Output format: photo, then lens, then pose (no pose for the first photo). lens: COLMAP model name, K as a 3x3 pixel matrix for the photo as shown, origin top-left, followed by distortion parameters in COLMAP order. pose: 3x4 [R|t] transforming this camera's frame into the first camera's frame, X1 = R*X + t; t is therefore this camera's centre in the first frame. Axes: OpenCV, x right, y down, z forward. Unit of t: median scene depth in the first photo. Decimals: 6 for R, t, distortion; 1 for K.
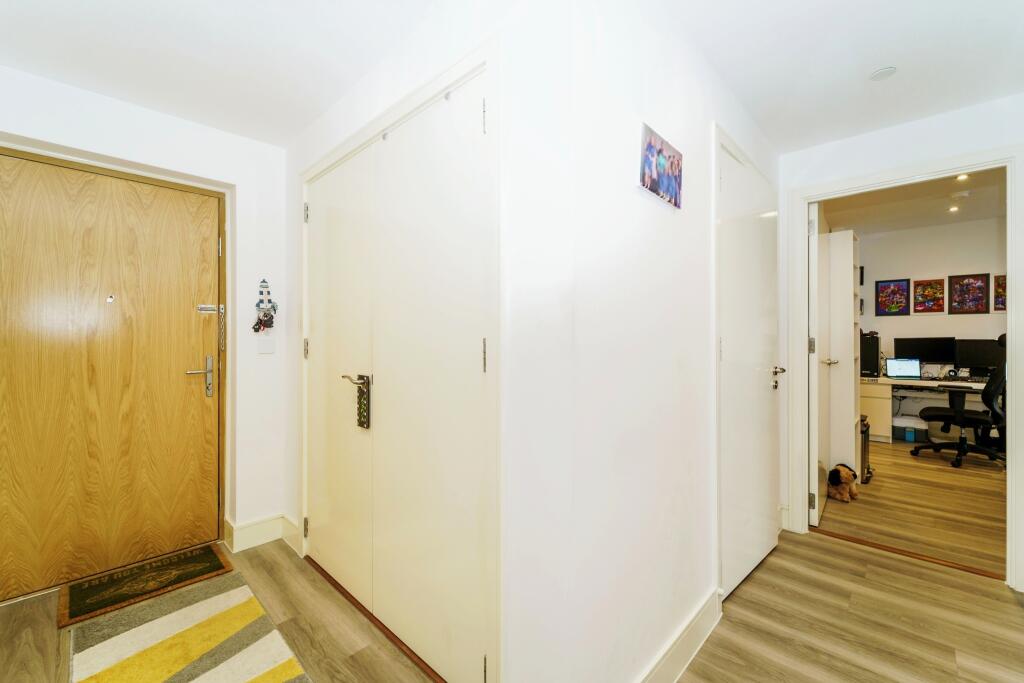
lens RADIAL K [[416.2, 0, 511.4], [0, 416.2, 336.7], [0, 0, 1]] dist [0.000860, -0.000241]
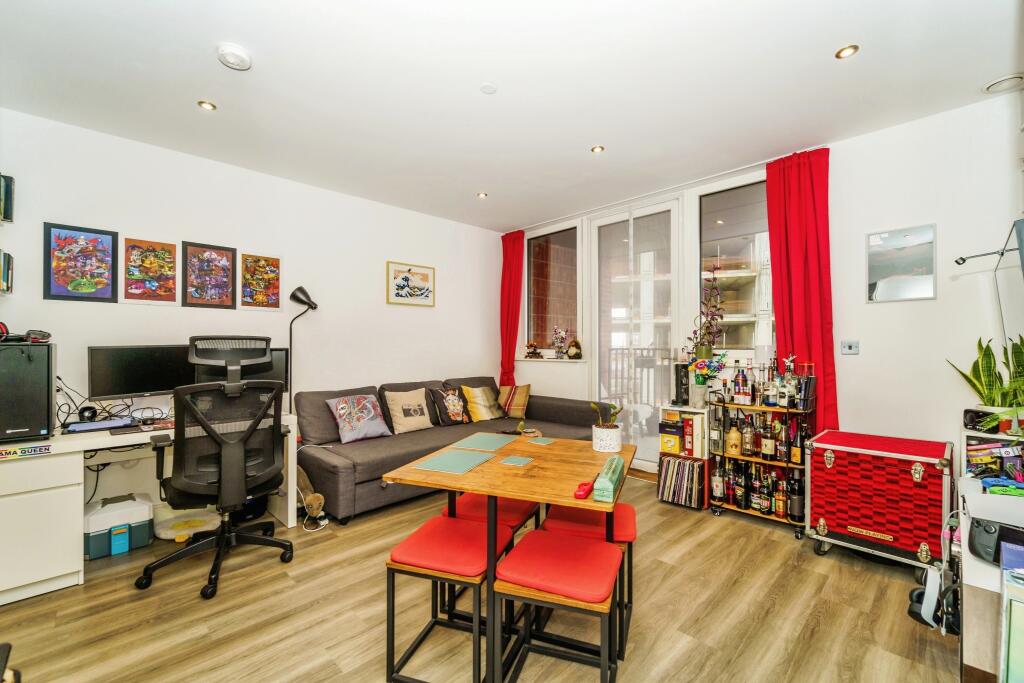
lens RADIAL K [[426.8, 0, 512.7], [0, 426.8, 346.0], [0, 0, 1]] dist [-0.000919, -0.000621]
pose [[0.022983, -0.004354, 0.999726, 0.451427], [-0.004084, 0.999982, 0.004449, -0.002440], [-0.999728, -0.004185, 0.022964, 0.511260]]
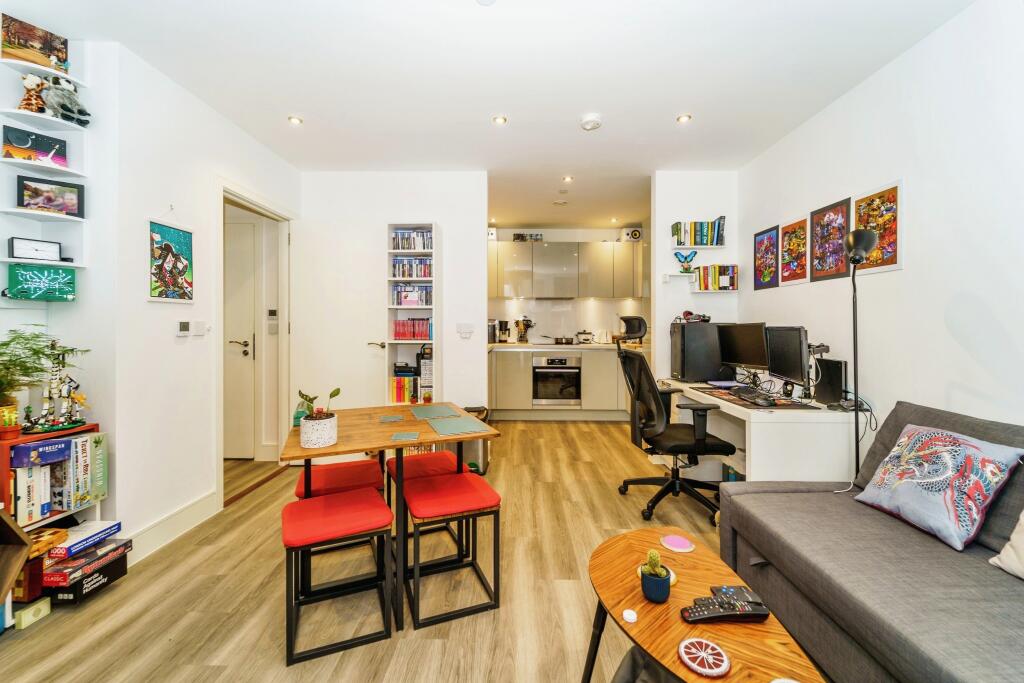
lens RADIAL K [[411.8, 0, 511.0], [0, 411.8, 326.6], [0, 0, 1]] dist [-0.000165, -0.000288]
pose [[0.682666, 0.000071, -0.730730, 1.154187], [0.003107, 0.999991, 0.003000, 0.002475], [0.730724, -0.004319, 0.682660, 0.332174]]
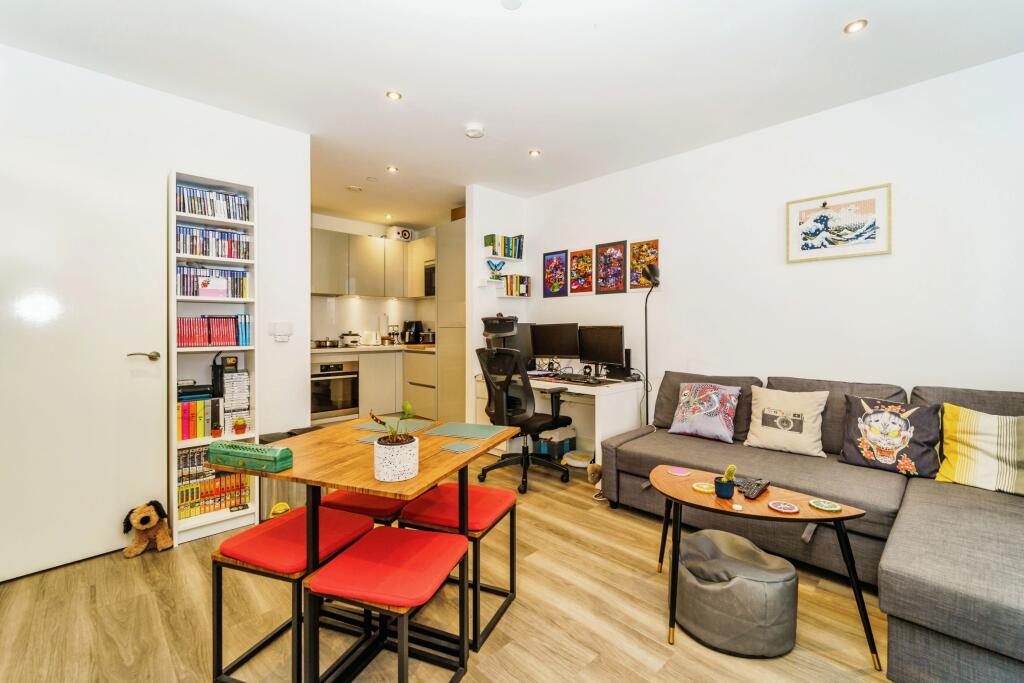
lens RADIAL K [[434.5, 0, 516.6], [0, 434.5, 327.6], [0, 0, 1]] dist [0.000949, -0.000162]
pose [[0.999637, -0.003380, -0.026711, 0.905740], [0.003514, 0.999982, 0.004936, 0.003501], [0.026694, -0.005028, 0.999631, 0.183692]]
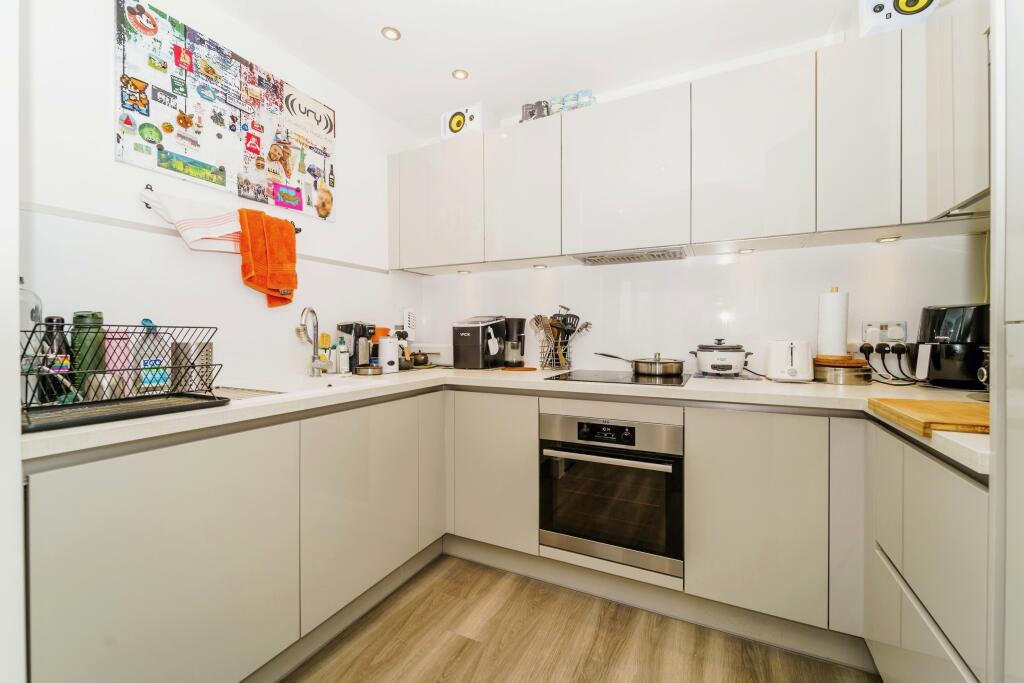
lens RADIAL K [[407.2, 0, 514.3], [0, 407.2, 335.6], [0, 0, 1]] dist [0.000024, -0.000357]
pose [[0.305708, 0.002542, -0.952122, 0.783289], [0.007315, 0.999961, 0.005019, 0.008978], [0.952097, -0.008499, 0.305678, 0.941985]]
